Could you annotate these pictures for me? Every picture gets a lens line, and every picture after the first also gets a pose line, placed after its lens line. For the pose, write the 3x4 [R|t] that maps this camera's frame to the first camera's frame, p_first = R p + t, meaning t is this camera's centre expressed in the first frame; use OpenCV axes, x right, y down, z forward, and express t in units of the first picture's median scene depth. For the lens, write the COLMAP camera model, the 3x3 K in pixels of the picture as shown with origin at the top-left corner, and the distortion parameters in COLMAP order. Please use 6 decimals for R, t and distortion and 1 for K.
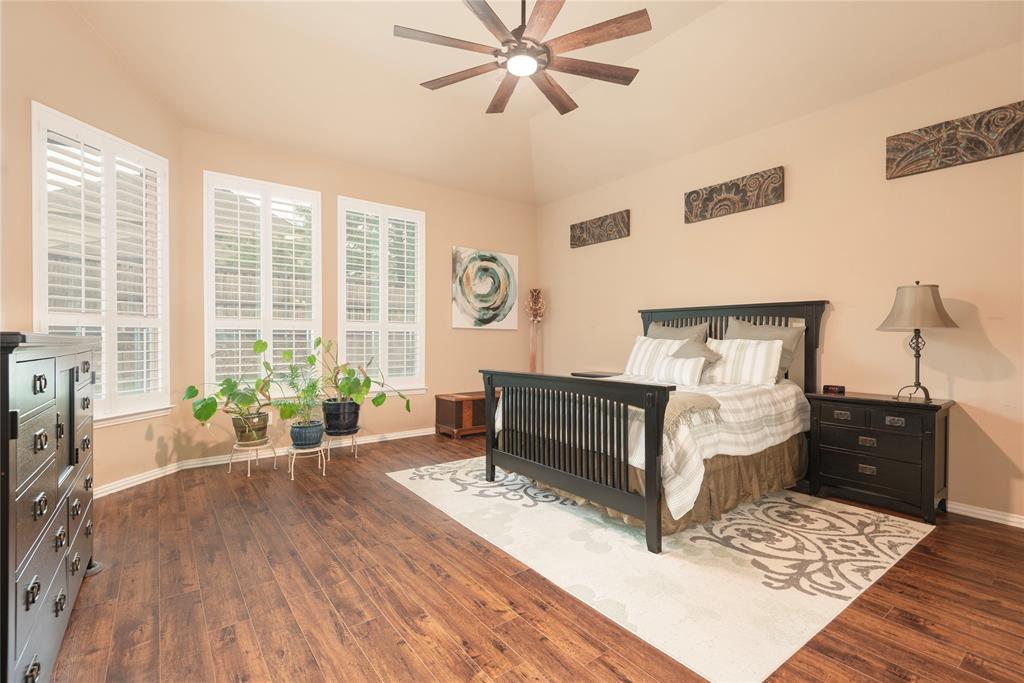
lens RADIAL K [[461.2, 0, 509.6], [0, 461.2, 339.8], [0, 0, 1]] dist [0.032548, -0.021245]
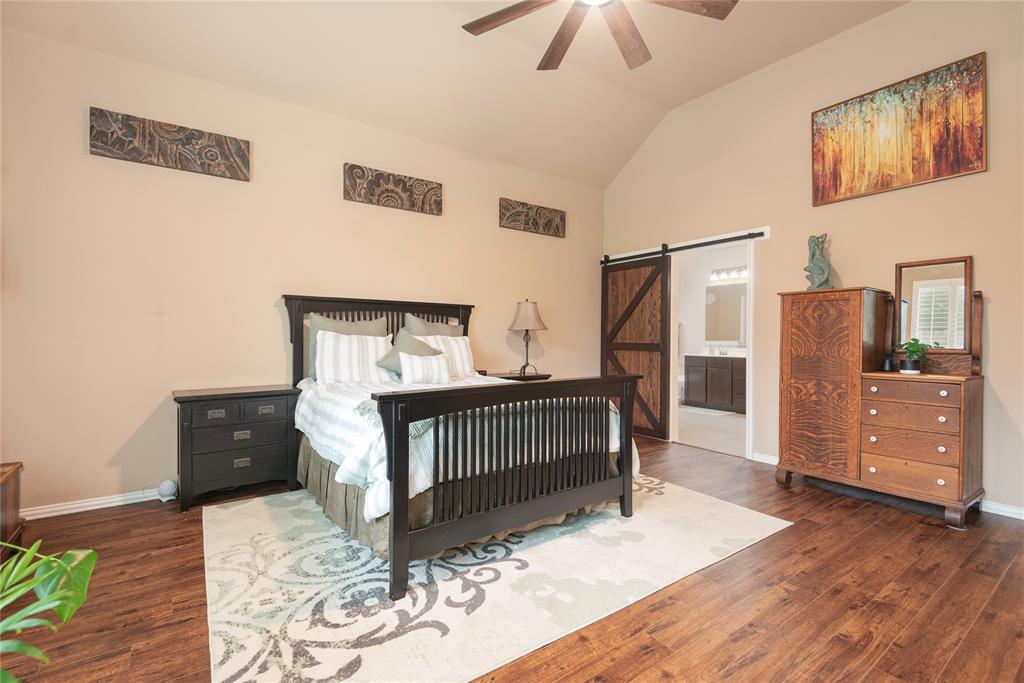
lens RADIAL K [[461.2, 0, 509.6], [0, 461.2, 339.8], [0, 0, 1]] dist [0.032548, -0.021245]
pose [[0.020901, -0.012550, 0.999703, -0.620180], [-0.003135, 0.999915, 0.012618, -0.006093], [-0.999777, -0.003398, 0.020860, 0.907567]]
